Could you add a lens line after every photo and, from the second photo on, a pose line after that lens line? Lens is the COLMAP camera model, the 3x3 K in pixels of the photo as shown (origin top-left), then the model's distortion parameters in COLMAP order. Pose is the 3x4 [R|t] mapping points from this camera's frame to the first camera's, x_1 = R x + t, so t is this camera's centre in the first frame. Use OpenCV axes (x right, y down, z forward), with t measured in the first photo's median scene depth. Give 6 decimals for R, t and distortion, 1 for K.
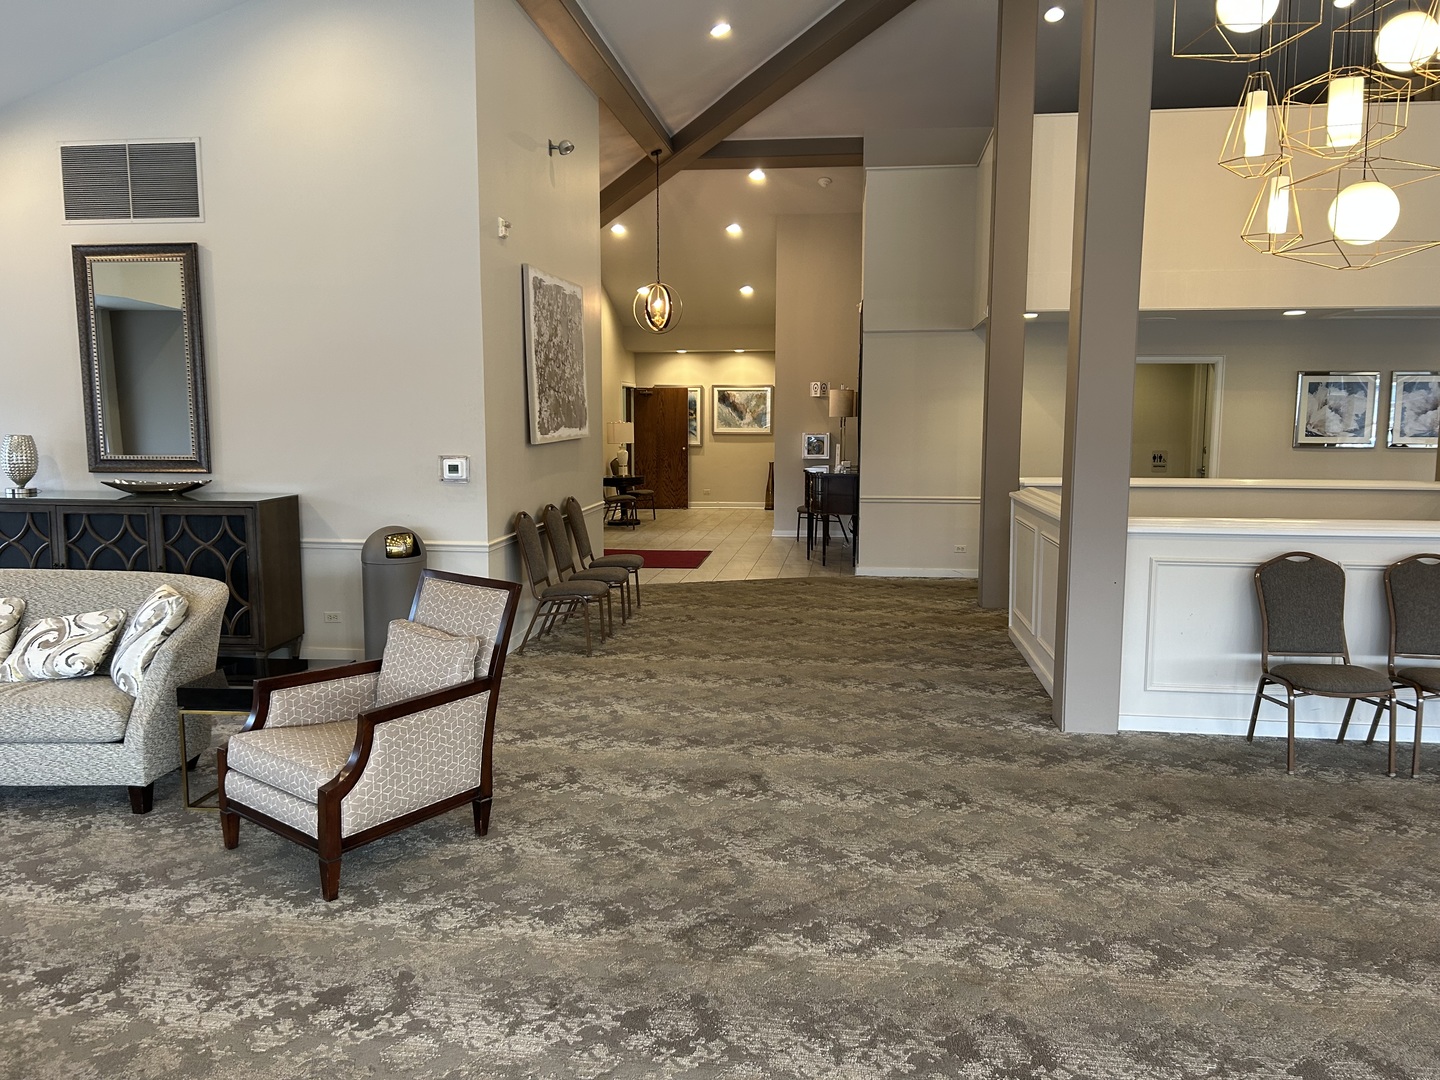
lens RADIAL K [[1074.0, 0, 705.3], [0, 1074.0, 537.7], [0, 0, 1]] dist [0.054521, -0.059486]
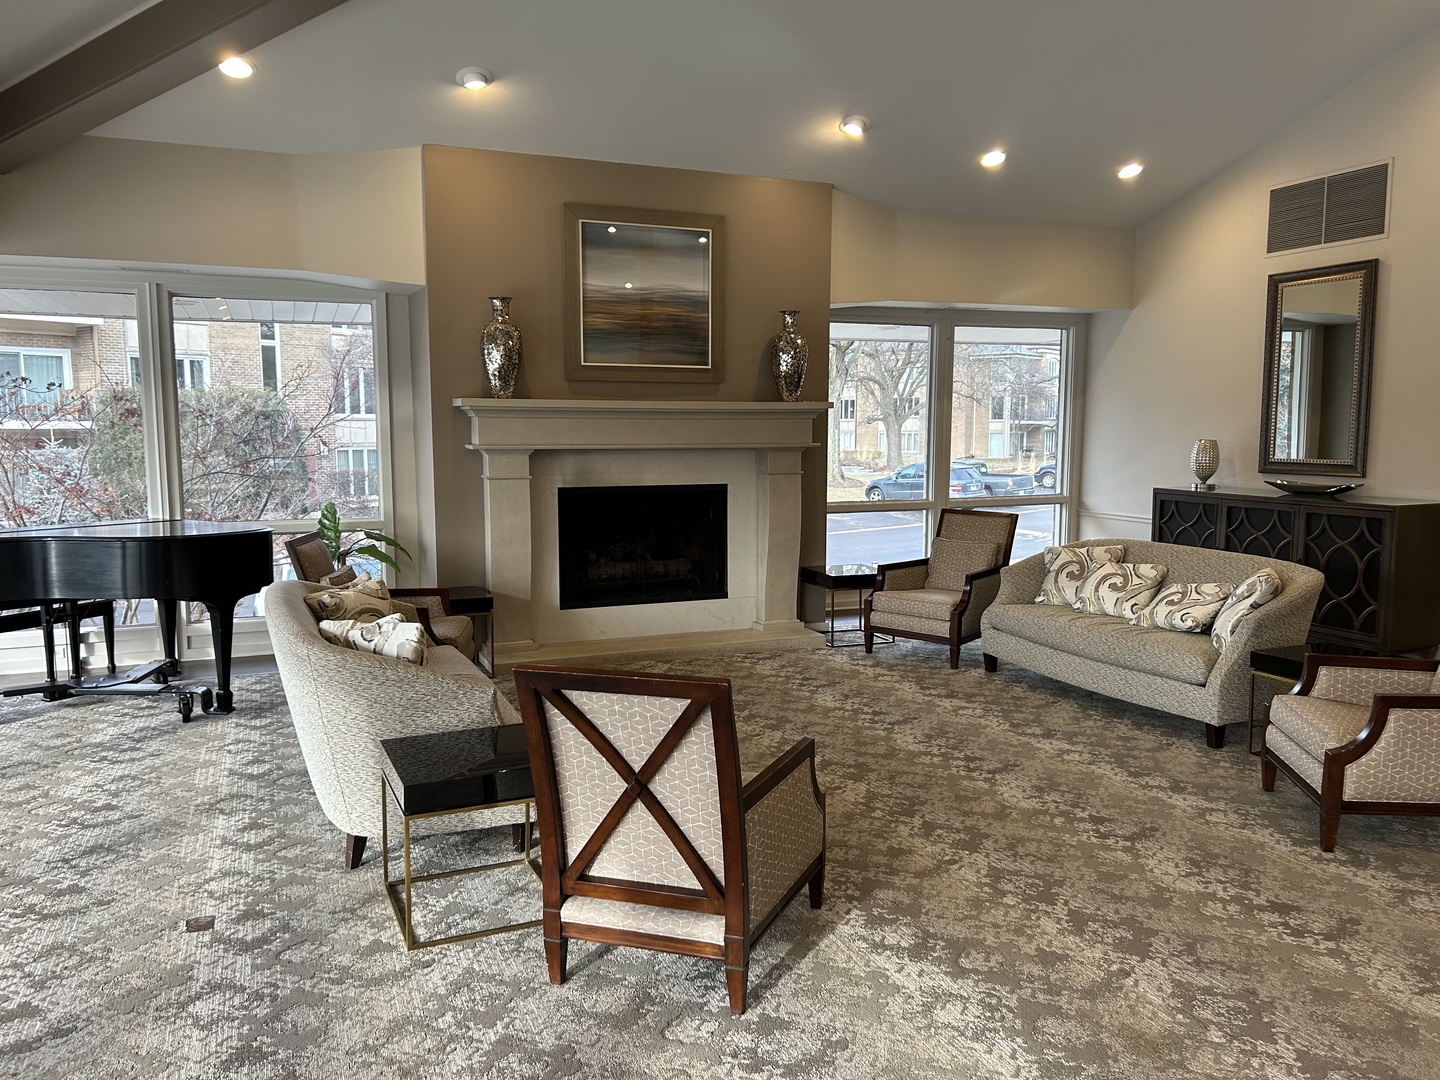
lens RADIAL K [[1074.0, 0, 717.0], [0, 1074.0, 542.0], [0, 0, 1]] dist [0.054521, -0.059486]
pose [[0.498362, 0.093689, -0.861892, 0.216191], [-0.098599, 0.993819, 0.051018, 0.016099], [0.861344, 0.059556, 0.504519, -0.100482]]
